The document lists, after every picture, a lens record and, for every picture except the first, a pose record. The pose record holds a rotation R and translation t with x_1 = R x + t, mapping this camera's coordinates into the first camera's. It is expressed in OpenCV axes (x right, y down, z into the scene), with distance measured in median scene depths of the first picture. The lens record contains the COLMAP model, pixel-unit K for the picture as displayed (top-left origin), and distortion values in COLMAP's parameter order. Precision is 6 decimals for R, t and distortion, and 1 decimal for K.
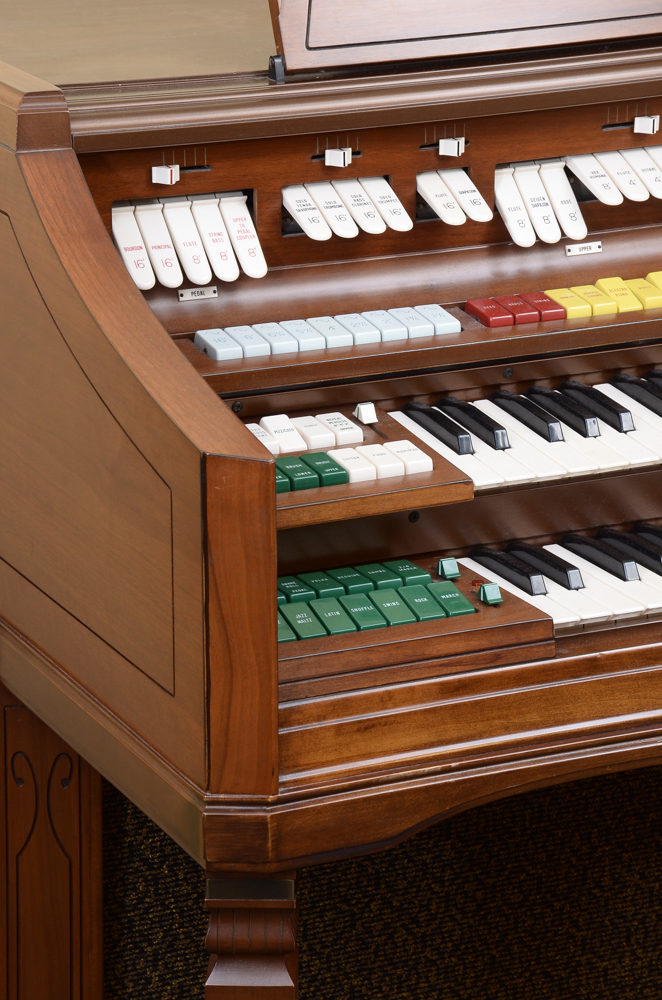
lens RADIAL K [[3127.9, 0, 332.0], [0, 3127.9, 503.8], [0, 0, 1]] dist [0.938243, 0.552230]
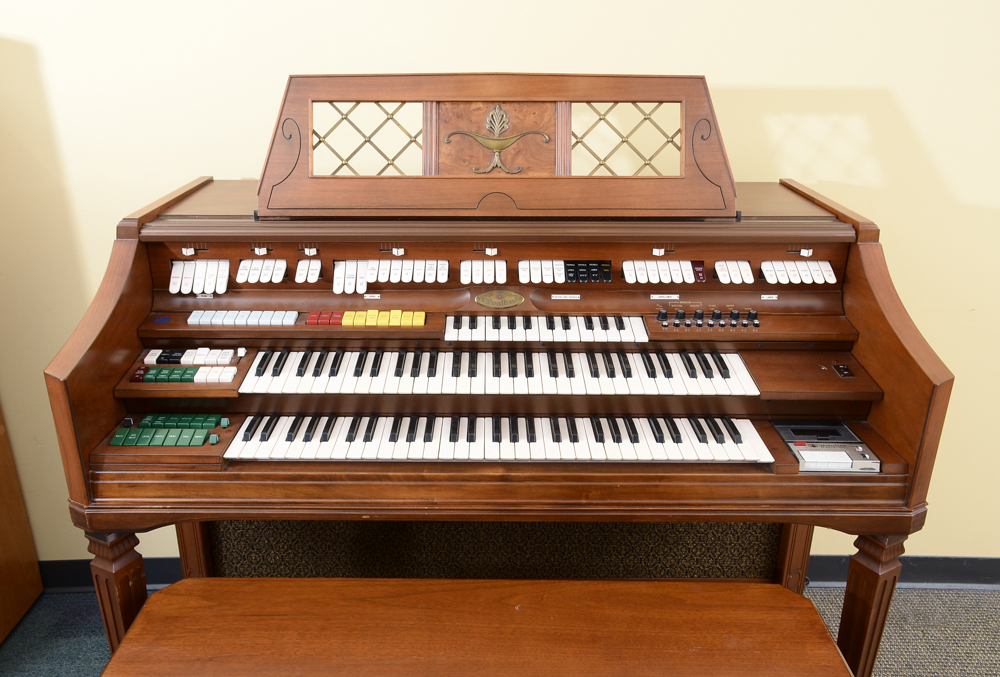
lens RADIAL K [[820.5, 0, 485.5], [0, 820.5, 342.5], [0, 0, 1]] dist [0.025051, 0.006987]
pose [[0.901036, 0.161578, -0.402526, 0.459952], [-0.132568, 0.986205, 0.099125, -0.129710], [0.412989, -0.035953, 0.910026, 0.471442]]
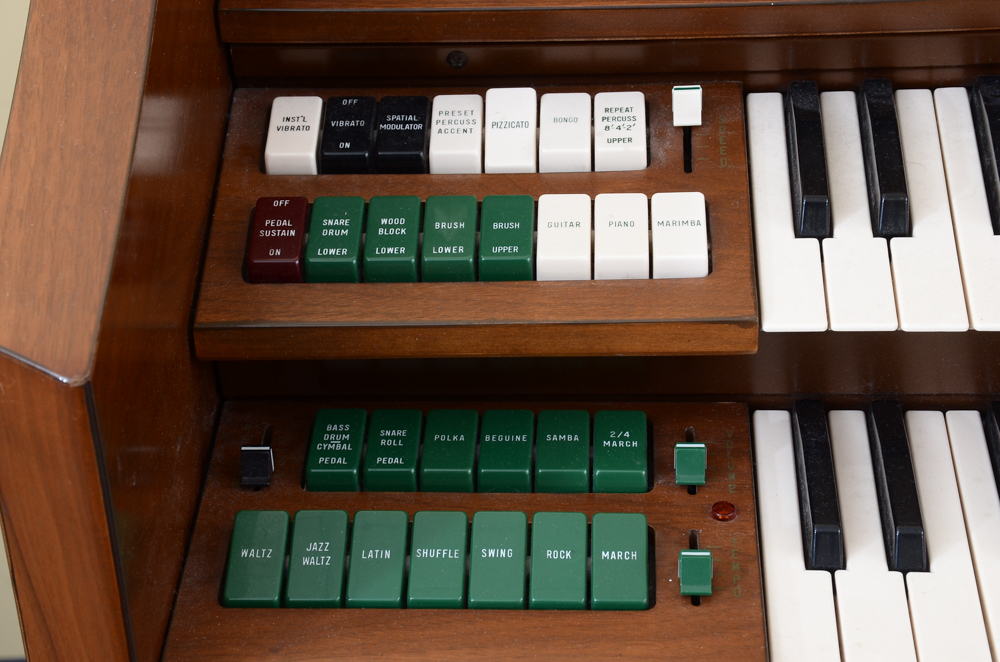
lens RADIAL K [[2365.7, 0, 500.0], [0, 2365.7, 331.0], [0, 0, 1]] dist [0.452245, 0.125473]
pose [[0.883886, 0.250456, -0.394990, 0.159333], [-0.105563, 0.929572, 0.353204, -0.137869], [0.455633, -0.270496, 0.848074, 0.614454]]
